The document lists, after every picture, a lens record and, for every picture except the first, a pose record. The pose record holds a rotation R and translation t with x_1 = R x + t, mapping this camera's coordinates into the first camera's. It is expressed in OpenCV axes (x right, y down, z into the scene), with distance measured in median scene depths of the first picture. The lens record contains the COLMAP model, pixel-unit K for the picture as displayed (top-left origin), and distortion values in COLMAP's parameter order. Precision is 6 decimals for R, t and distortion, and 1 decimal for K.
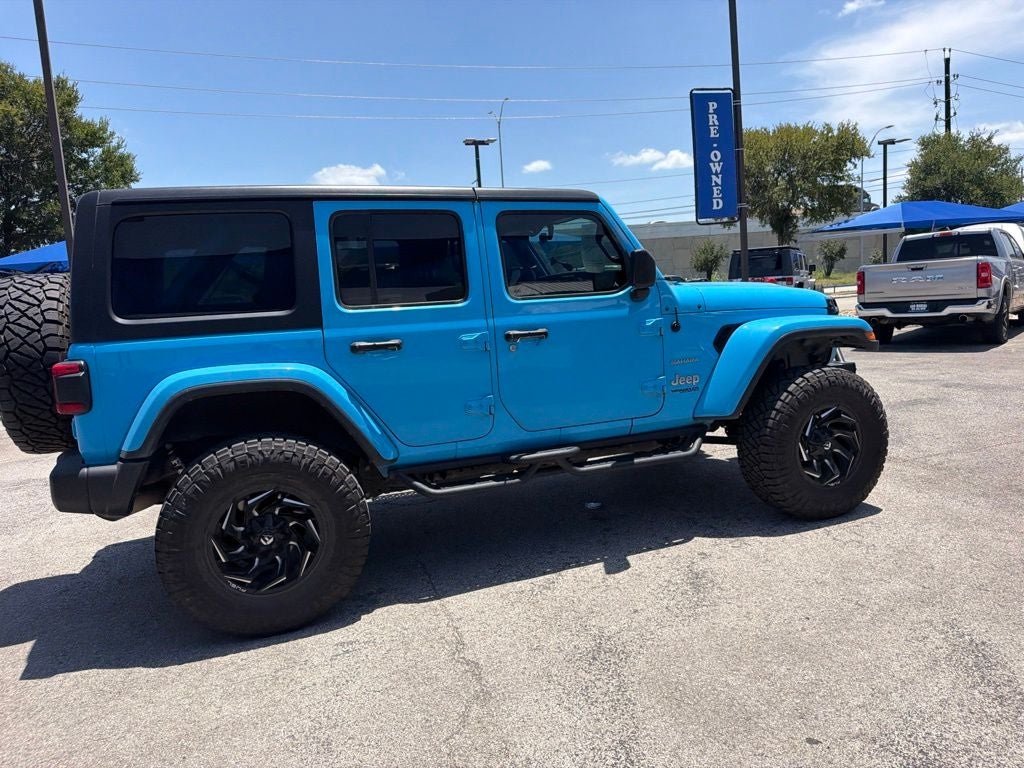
lens RADIAL K [[723.9, 0, 513.6], [0, 723.9, 357.0], [0, 0, 1]] dist [0.039066, -0.052243]
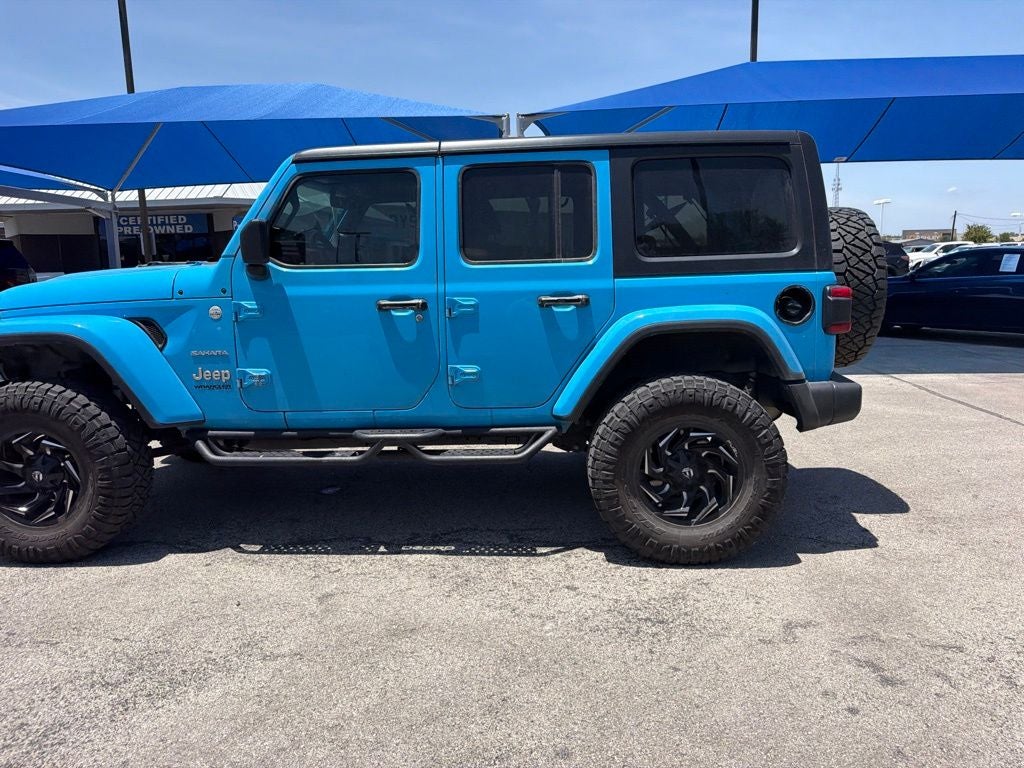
lens RADIAL K [[723.0, 0, 508.1], [0, 723.0, 371.3], [0, 0, 1]] dist [0.044070, -0.061057]
pose [[-0.923161, 0.021715, 0.383799, -0.587600], [0.112595, 0.969891, 0.215951, -0.157198], [-0.367553, 0.242571, -0.897811, 2.125204]]
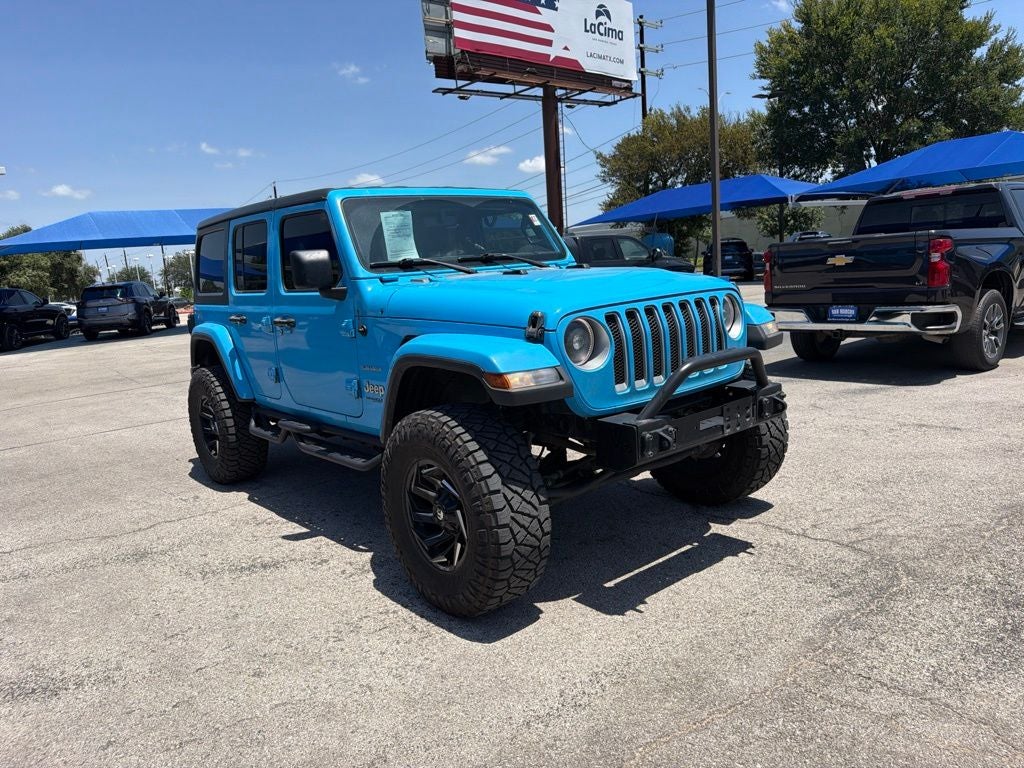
lens RADIAL K [[724.5, 0, 509.7], [0, 724.5, 378.8], [0, 0, 1]] dist [0.034533, -0.046018]
pose [[0.335397, 0.184760, -0.923782, 1.200957], [-0.035616, 0.982366, 0.183546, -0.164187], [0.941404, -0.028659, 0.336063, 0.896923]]
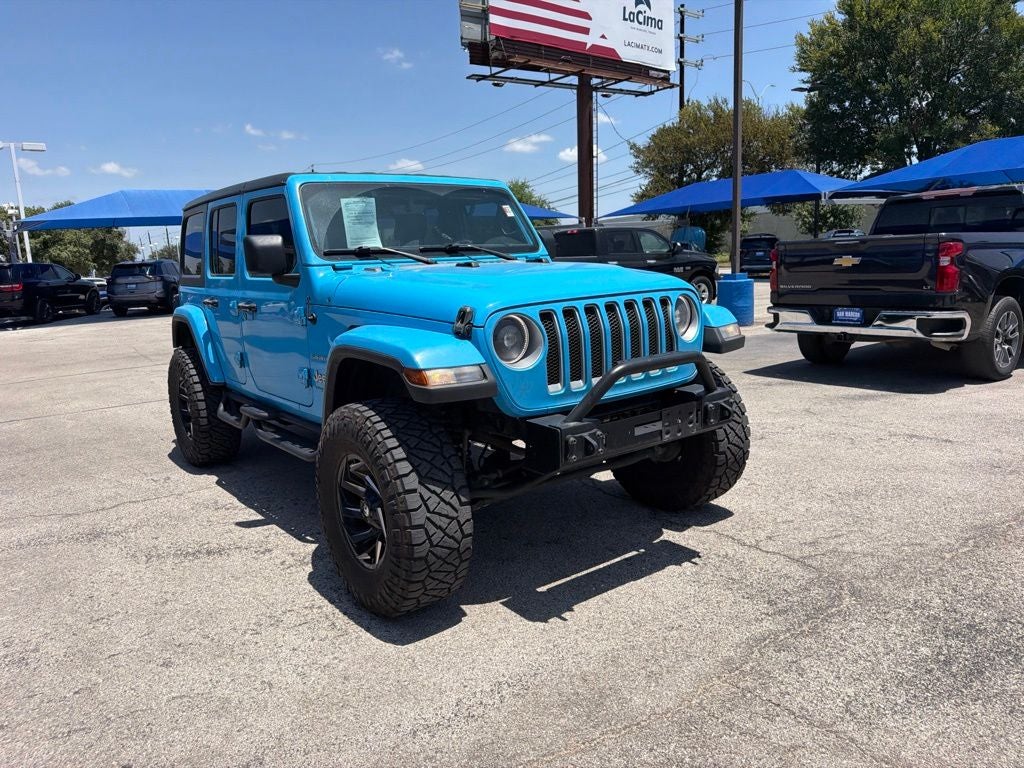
lens RADIAL K [[725.0, 0, 511.8], [0, 725.0, 376.8], [0, 0, 1]] dist [0.029793, -0.038779]
pose [[0.289398, 0.207690, -0.934406, 1.211184], [-0.063887, 0.978191, 0.197636, -0.173484], [0.955074, 0.002501, 0.296355, 1.005864]]
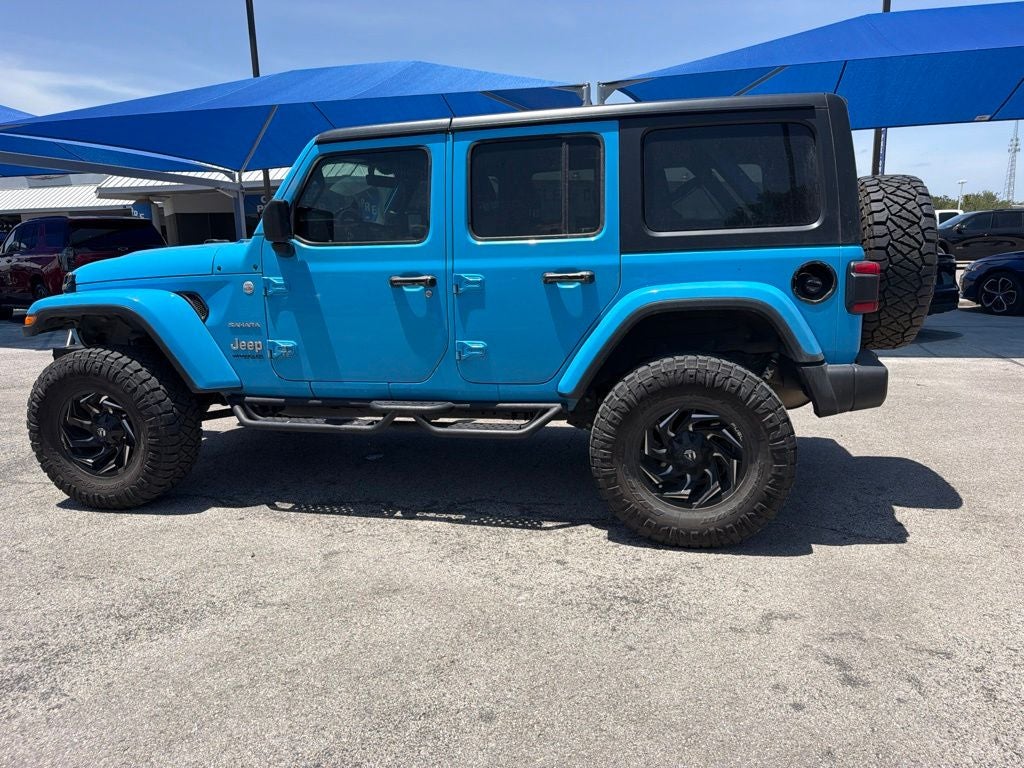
lens RADIAL K [[721.1, 0, 508.4], [0, 721.1, 382.8], [0, 0, 1]] dist [0.059400, -0.088614]
pose [[-0.843151, -0.022253, 0.537216, -0.722234], [0.129869, 0.961132, 0.243639, -0.142167], [-0.521757, 0.275192, -0.807489, 2.066541]]
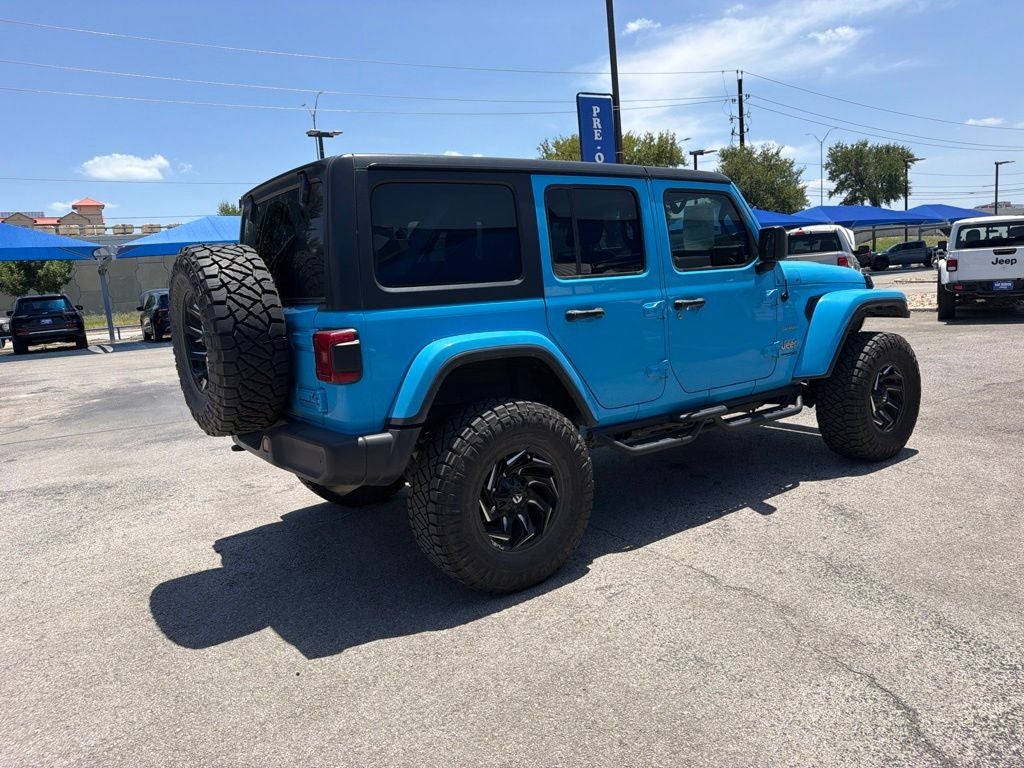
lens RADIAL K [[724.1, 0, 506.5], [0, 724.1, 368.8], [0, 0, 1]] dist [0.039371, -0.056047]
pose [[0.968616, -0.032602, 0.246415, -0.496745], [0.029084, 0.999417, 0.017905, 0.037841], [-0.246855, -0.010176, 0.968999, 0.003275]]
